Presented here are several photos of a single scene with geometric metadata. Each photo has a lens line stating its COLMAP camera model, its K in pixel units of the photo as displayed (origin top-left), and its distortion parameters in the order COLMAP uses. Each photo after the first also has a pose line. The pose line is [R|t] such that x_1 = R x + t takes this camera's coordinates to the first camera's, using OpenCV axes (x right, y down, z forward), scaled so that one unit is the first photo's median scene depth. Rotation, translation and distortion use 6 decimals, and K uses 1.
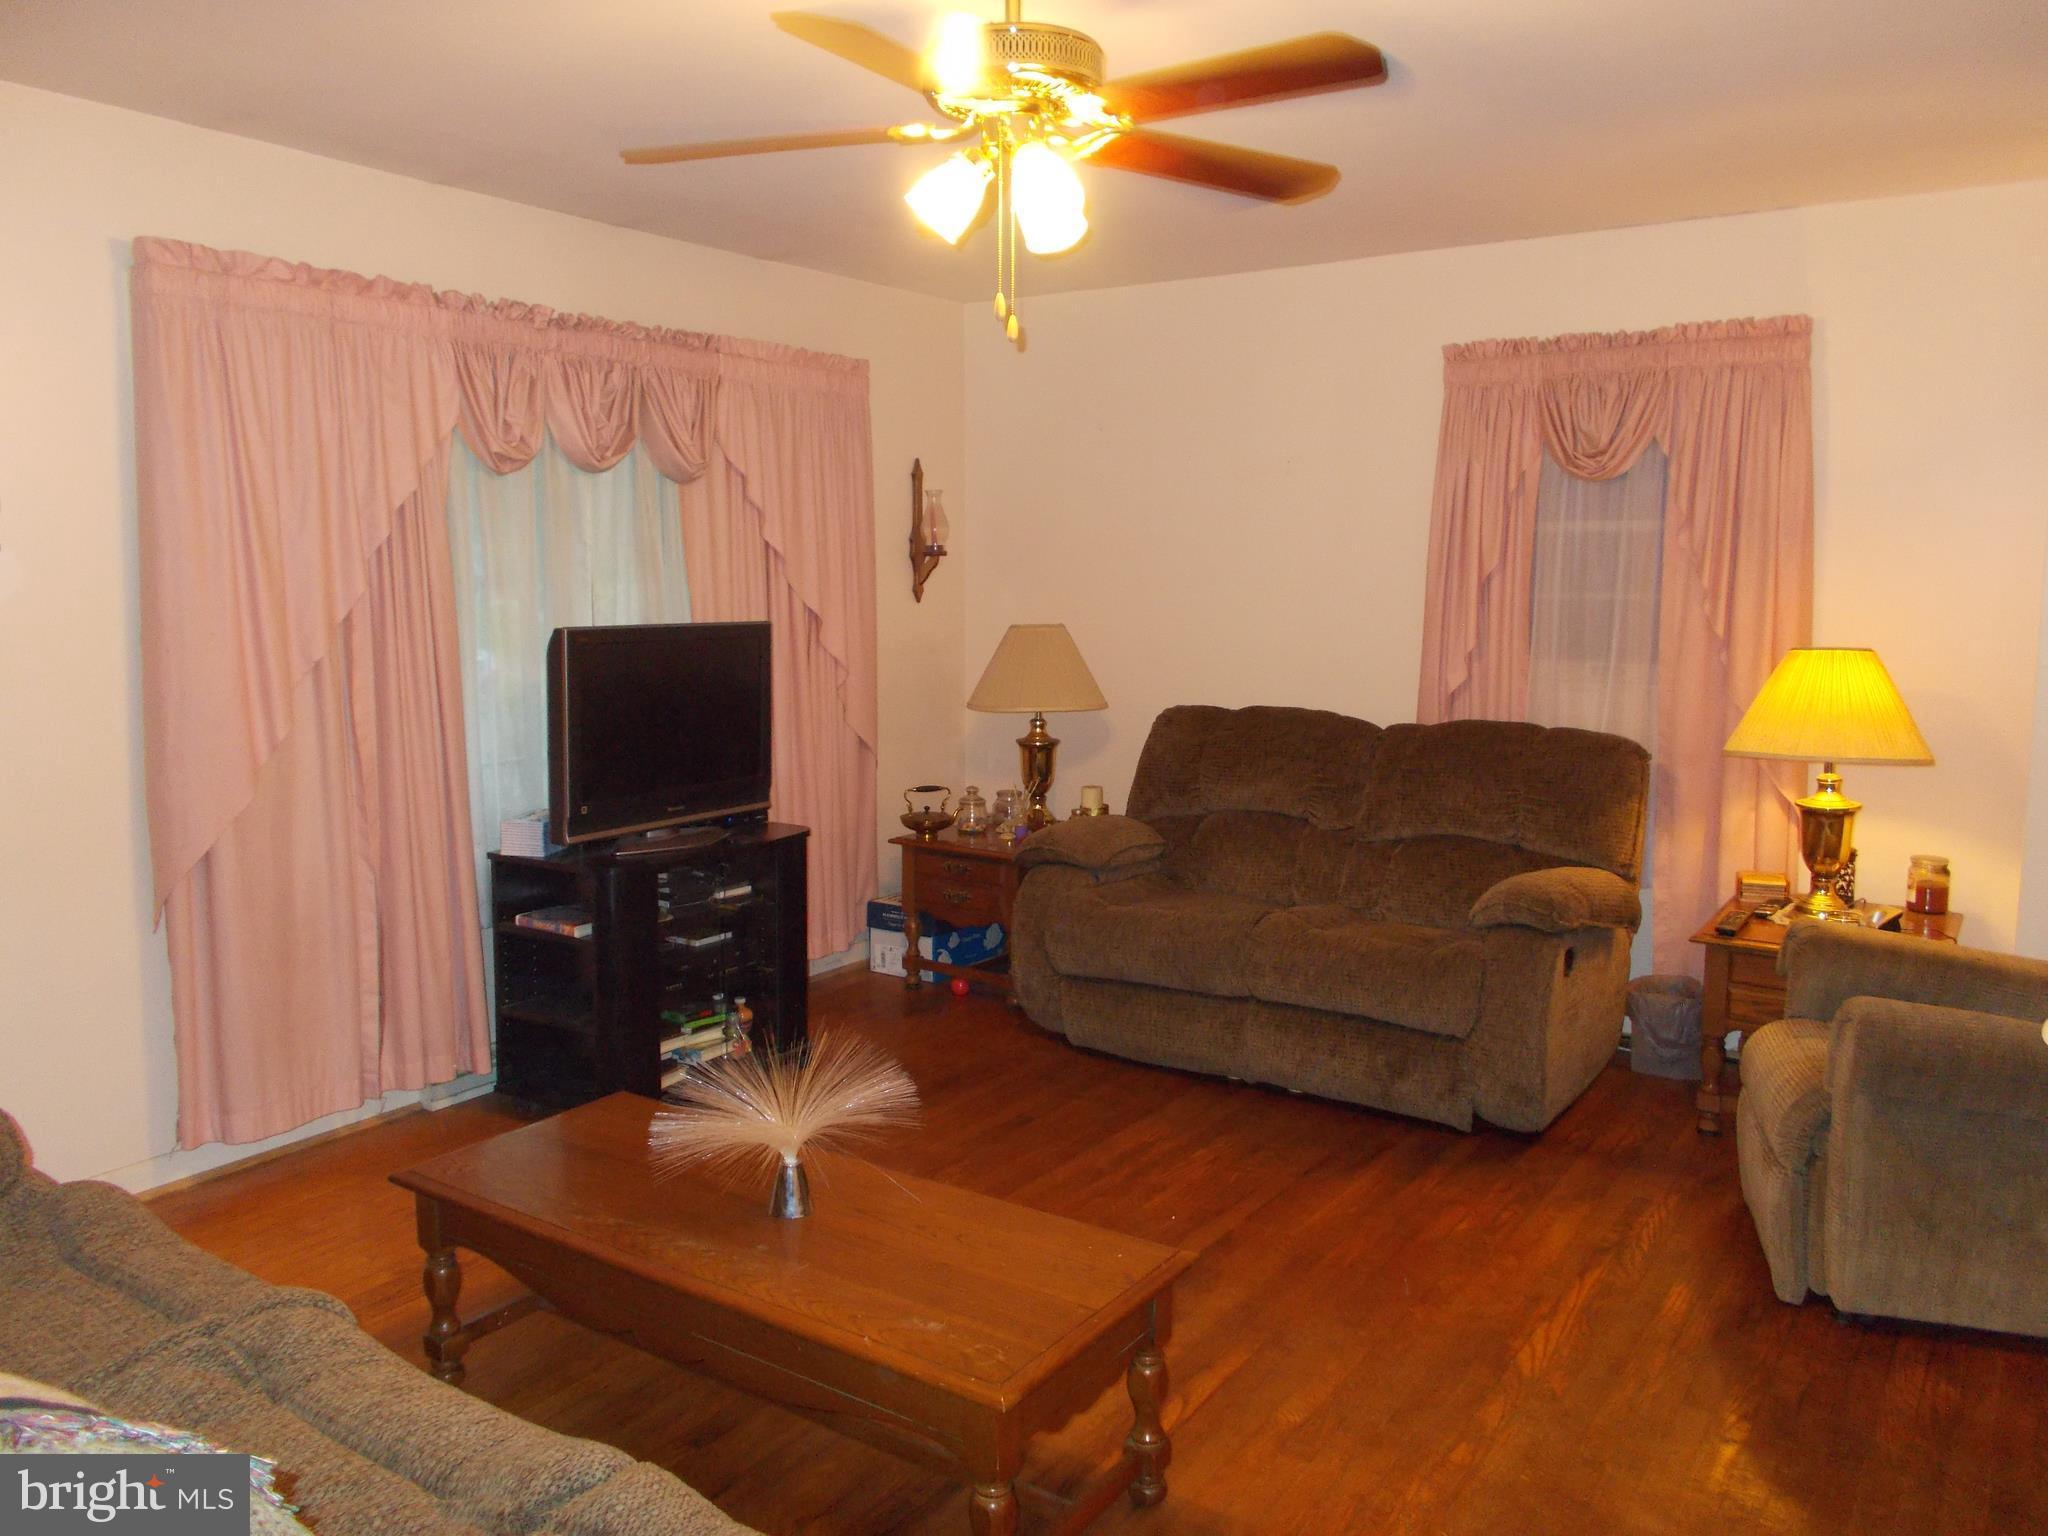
lens RADIAL K [[1581.6, 0, 1029.1], [0, 1581.6, 757.2], [0, 0, 1]] dist [0.010939, 0.001299]
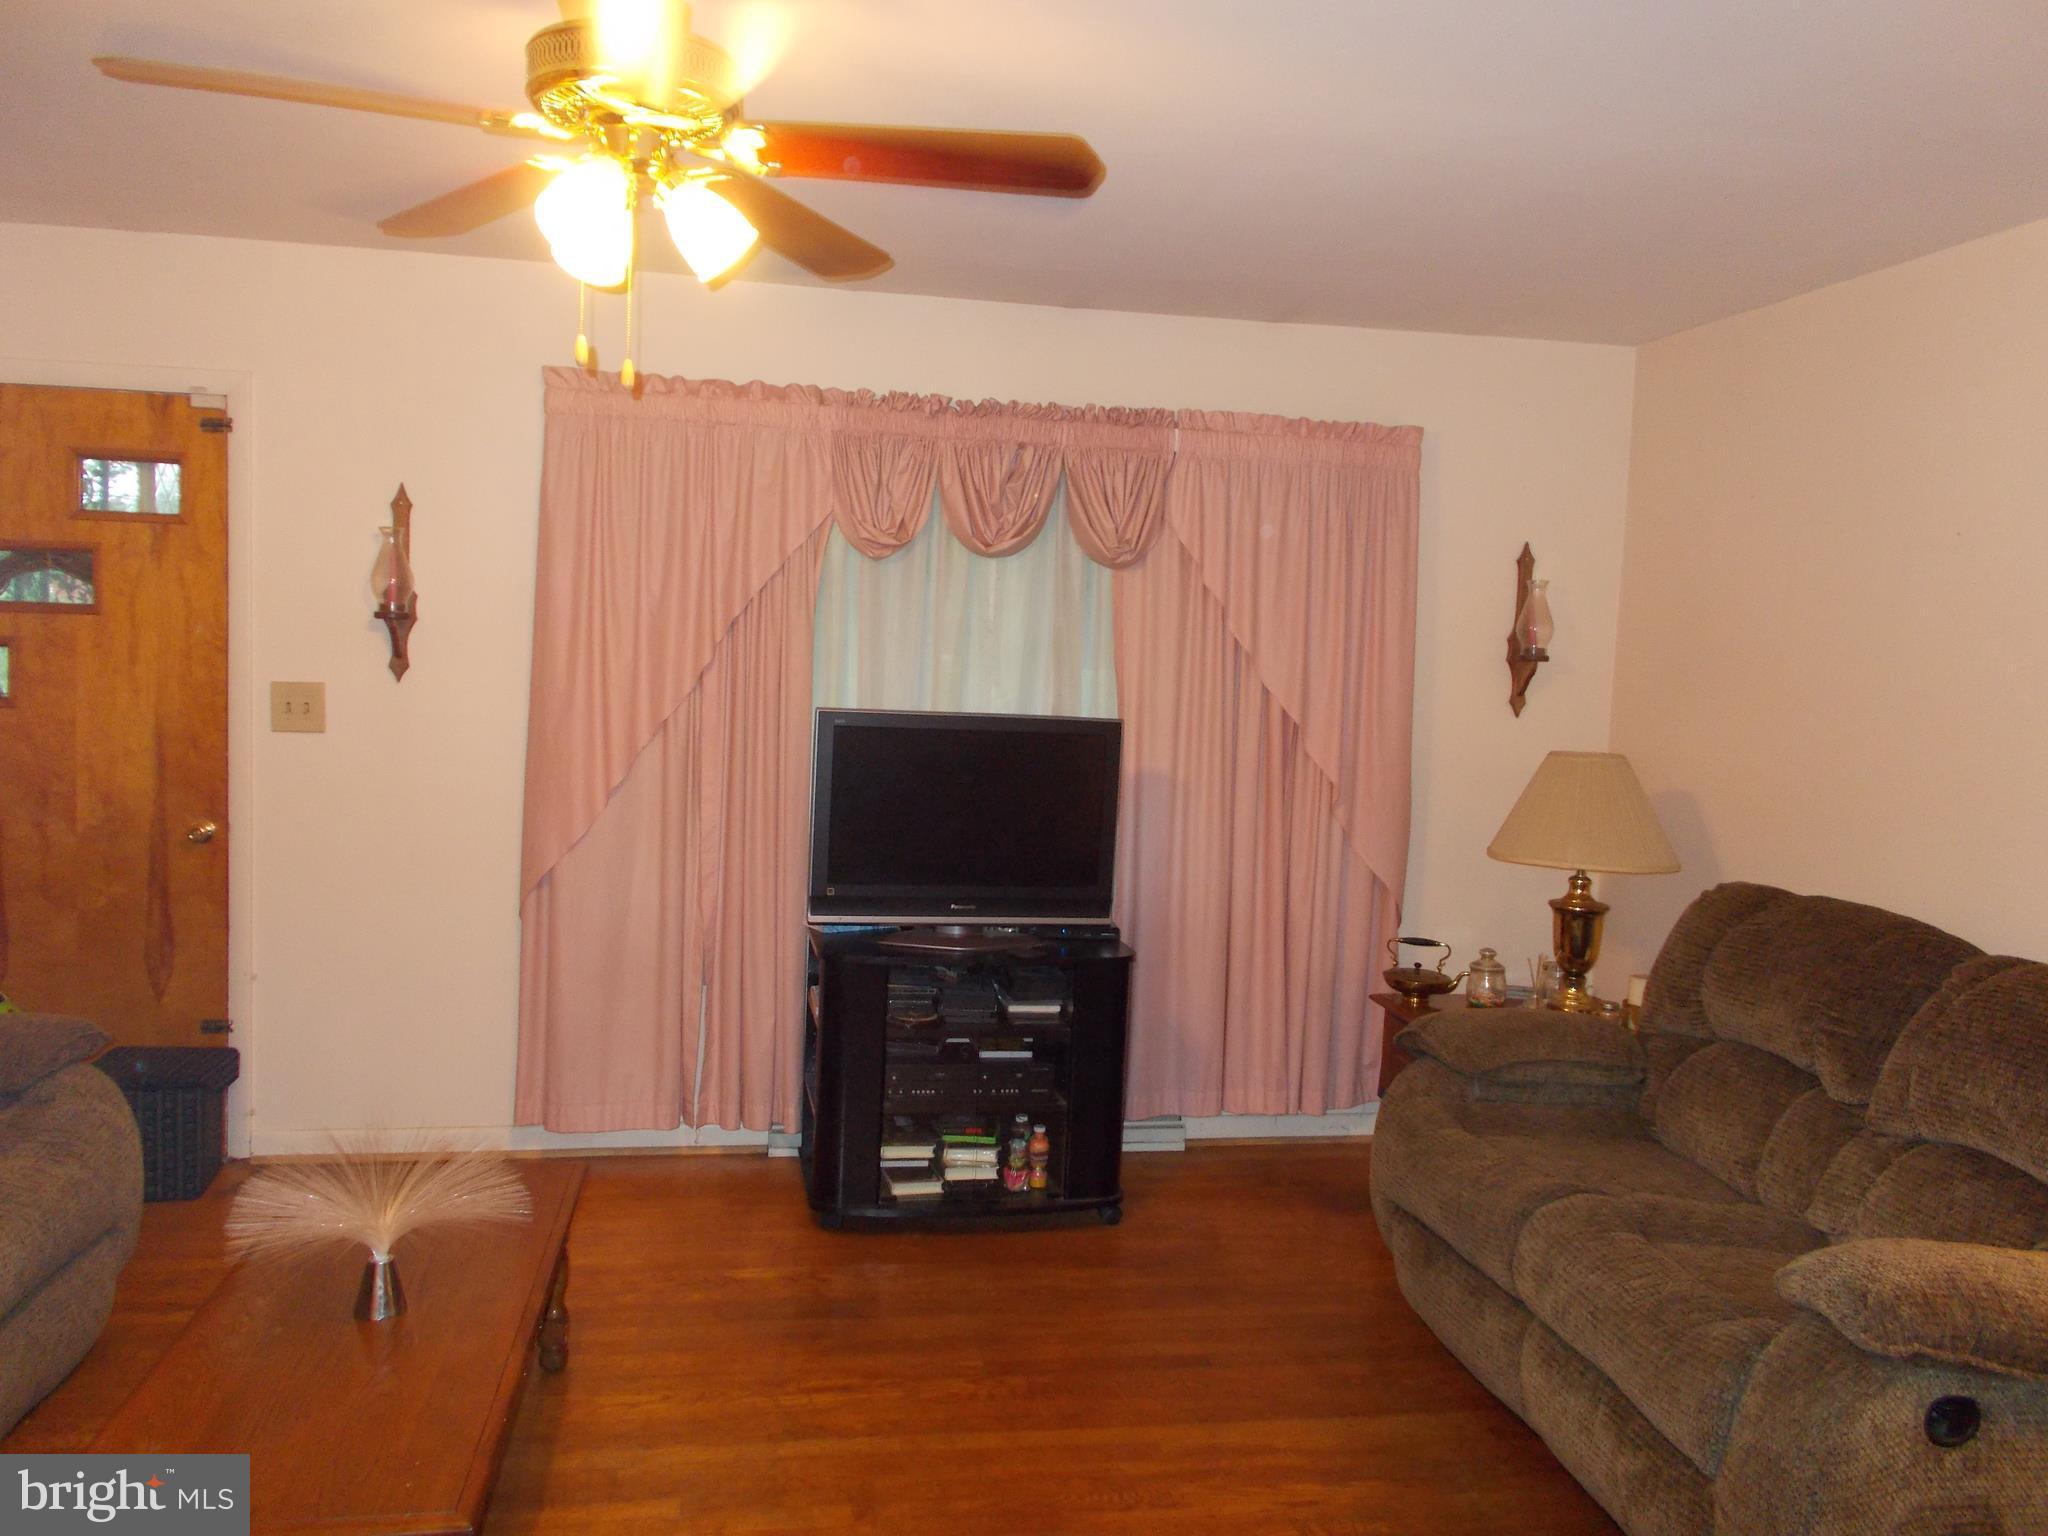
lens RADIAL K [[1581.6, 0, 1034.8], [0, 1581.6, 776.2], [0, 0, 1]] dist [0.010939, 0.001299]
pose [[0.691802, 0.085765, -0.716976, 0.423953], [-0.124858, 0.992173, -0.001790, -0.043474], [0.711210, 0.090759, 0.697096, 0.318825]]
